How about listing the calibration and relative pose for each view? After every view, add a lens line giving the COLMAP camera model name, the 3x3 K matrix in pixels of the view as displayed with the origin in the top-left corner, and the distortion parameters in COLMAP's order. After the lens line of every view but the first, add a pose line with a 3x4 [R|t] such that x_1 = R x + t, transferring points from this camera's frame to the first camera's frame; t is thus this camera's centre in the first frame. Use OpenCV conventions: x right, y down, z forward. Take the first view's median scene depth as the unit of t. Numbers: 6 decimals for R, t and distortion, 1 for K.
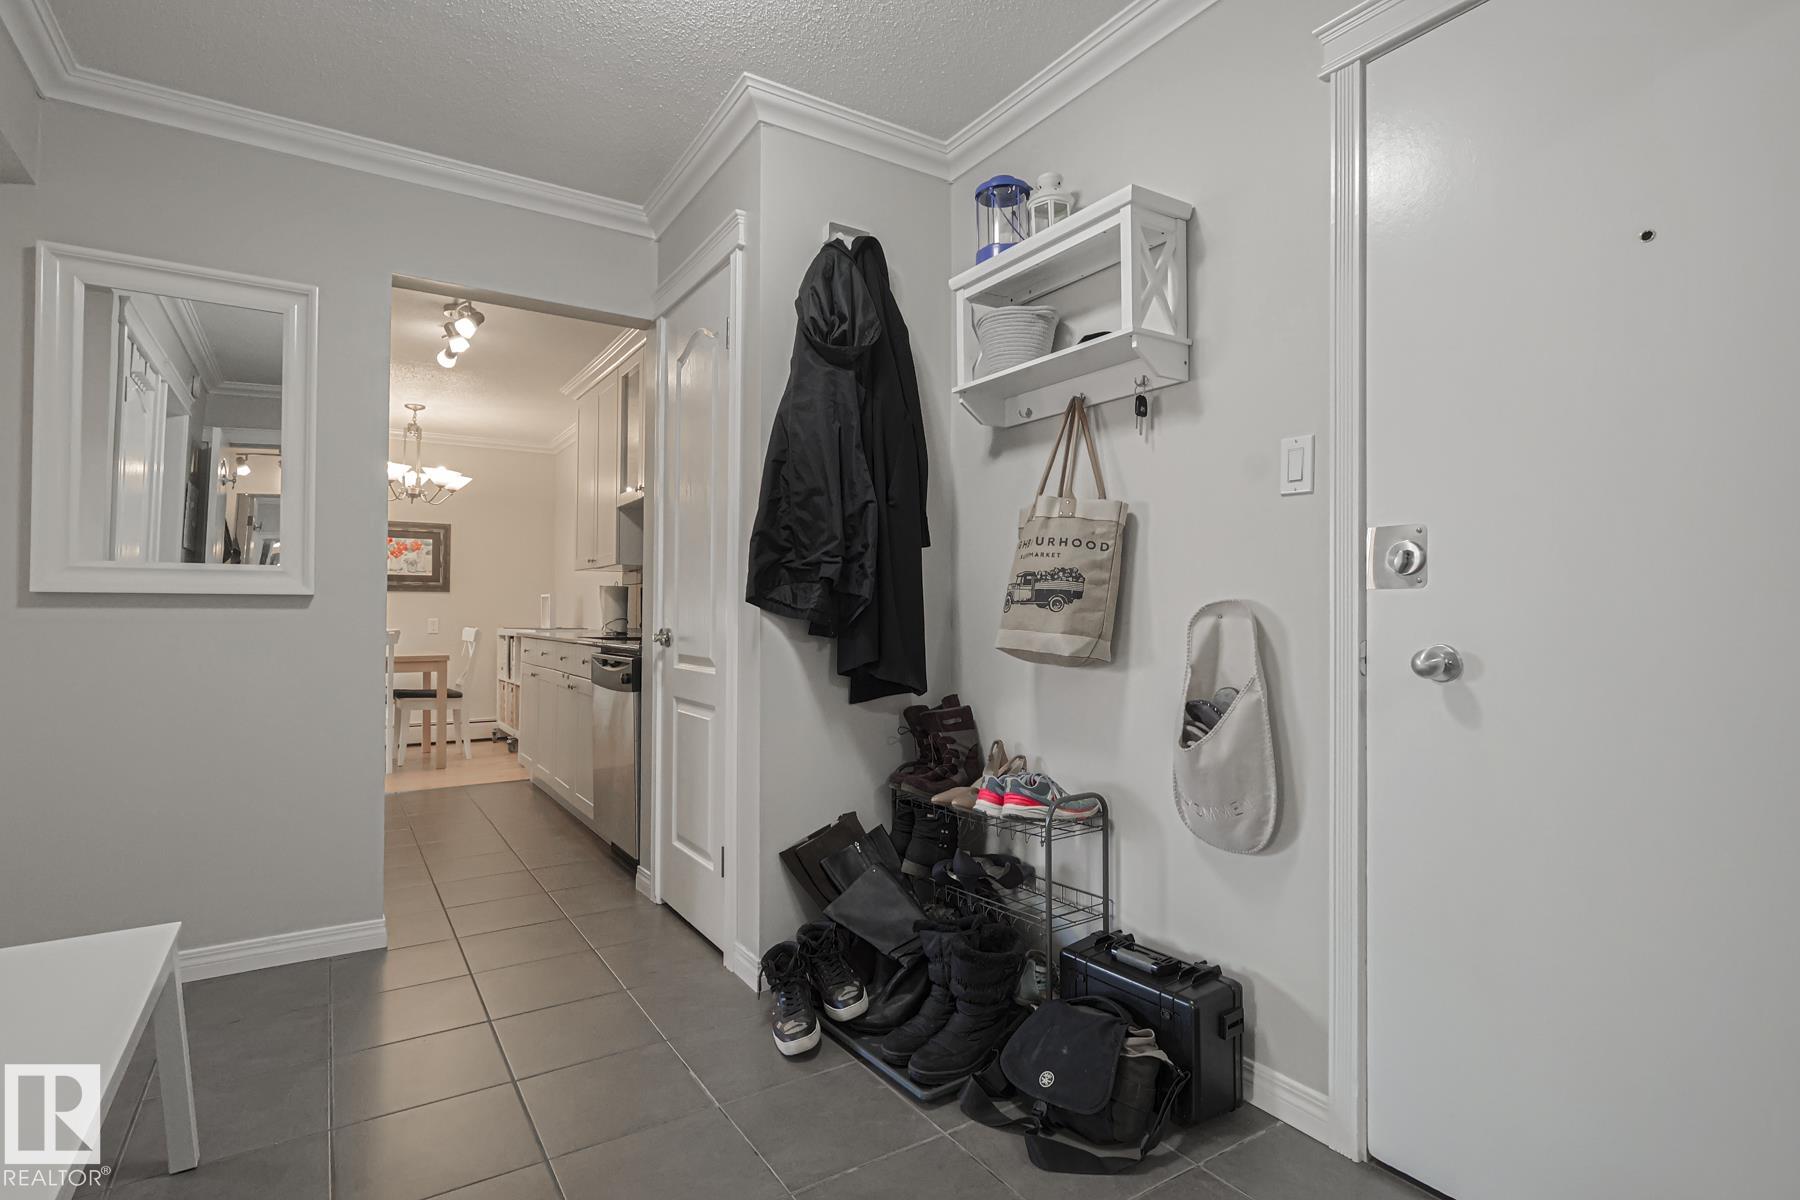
lens RADIAL K [[883.9, 0, 892.2], [0, 883.9, 607.8], [0, 0, 1]] dist [0.000241, 0.000308]
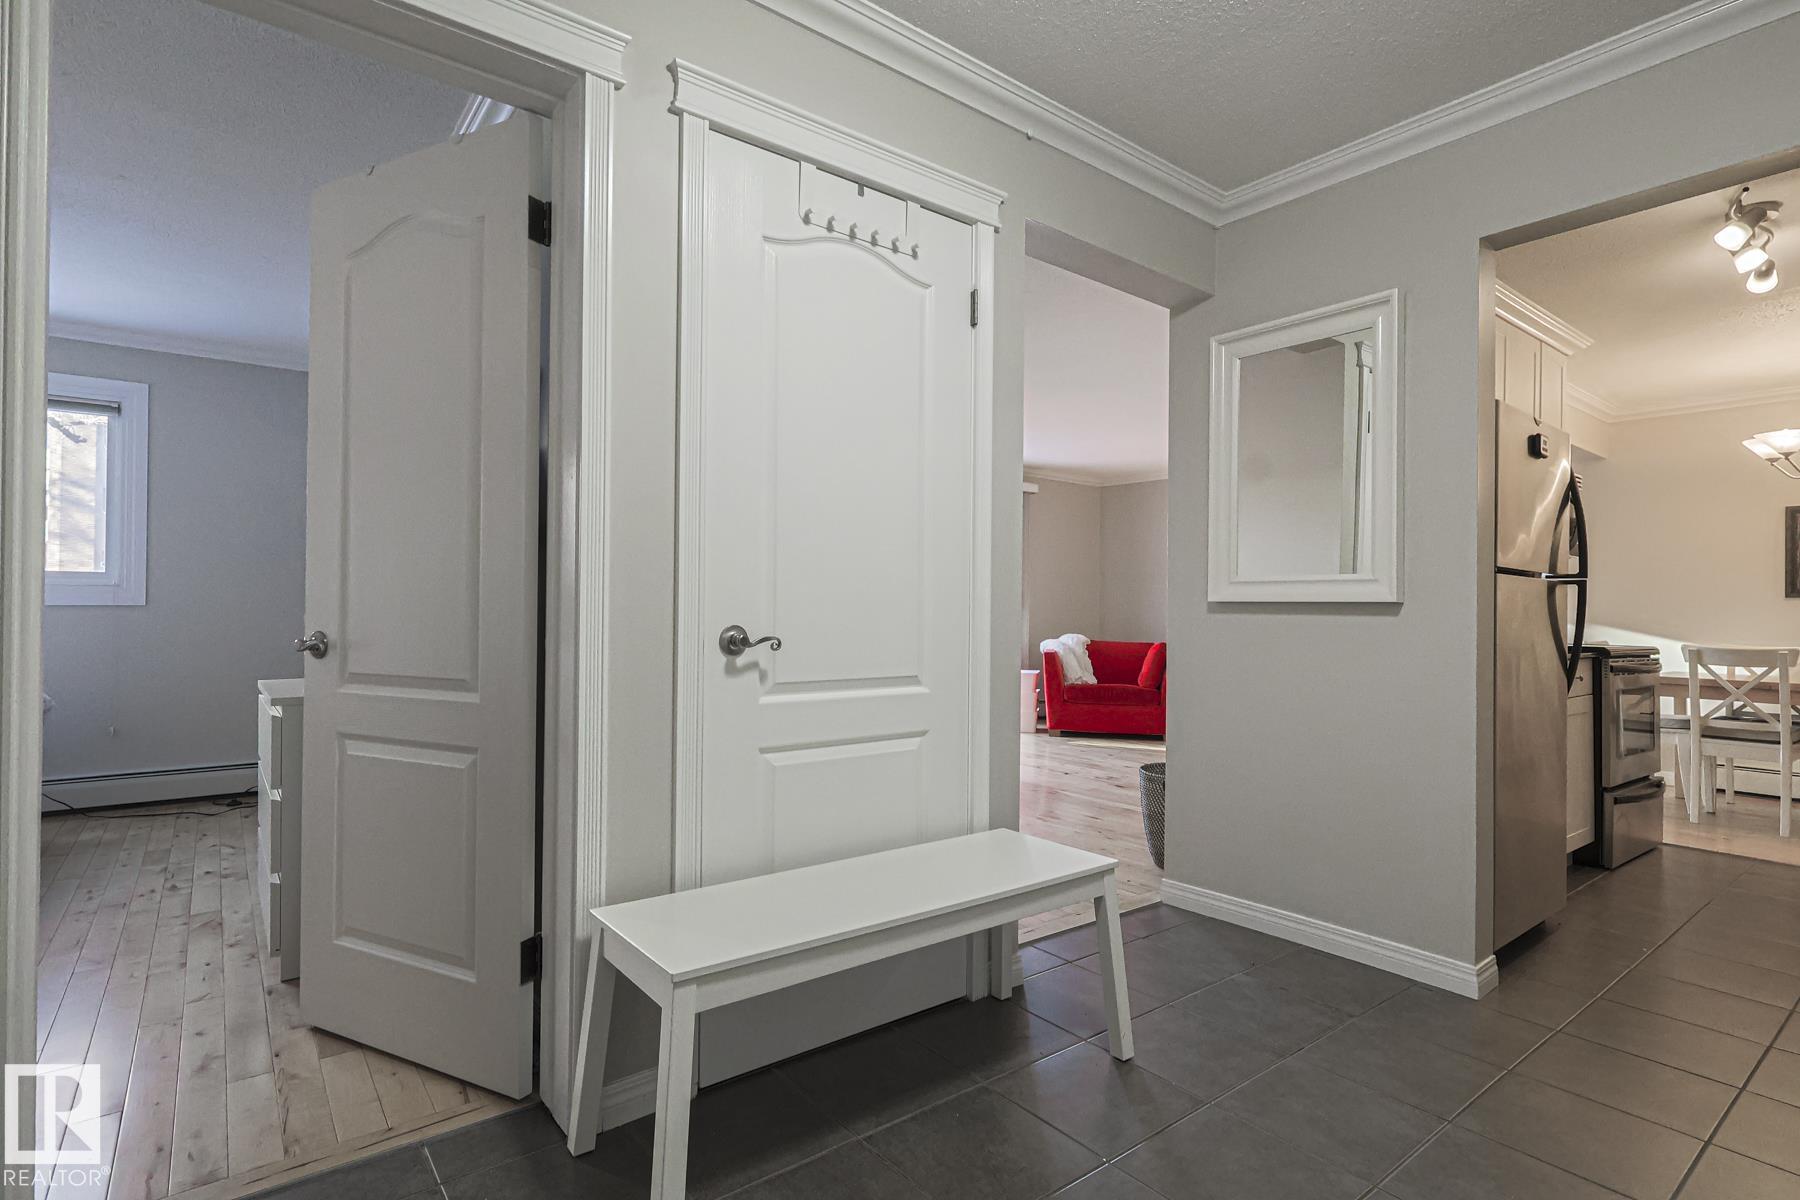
lens RADIAL K [[883.9, 0, 889.1], [0, 883.9, 604.0], [0, 0, 1]] dist [0.000241, 0.000308]
pose [[0.088382, -0.012262, -0.996011, 0.103874], [-0.008503, 0.999878, -0.013064, 0.002326], [0.996050, 0.009624, 0.088267, 0.133996]]
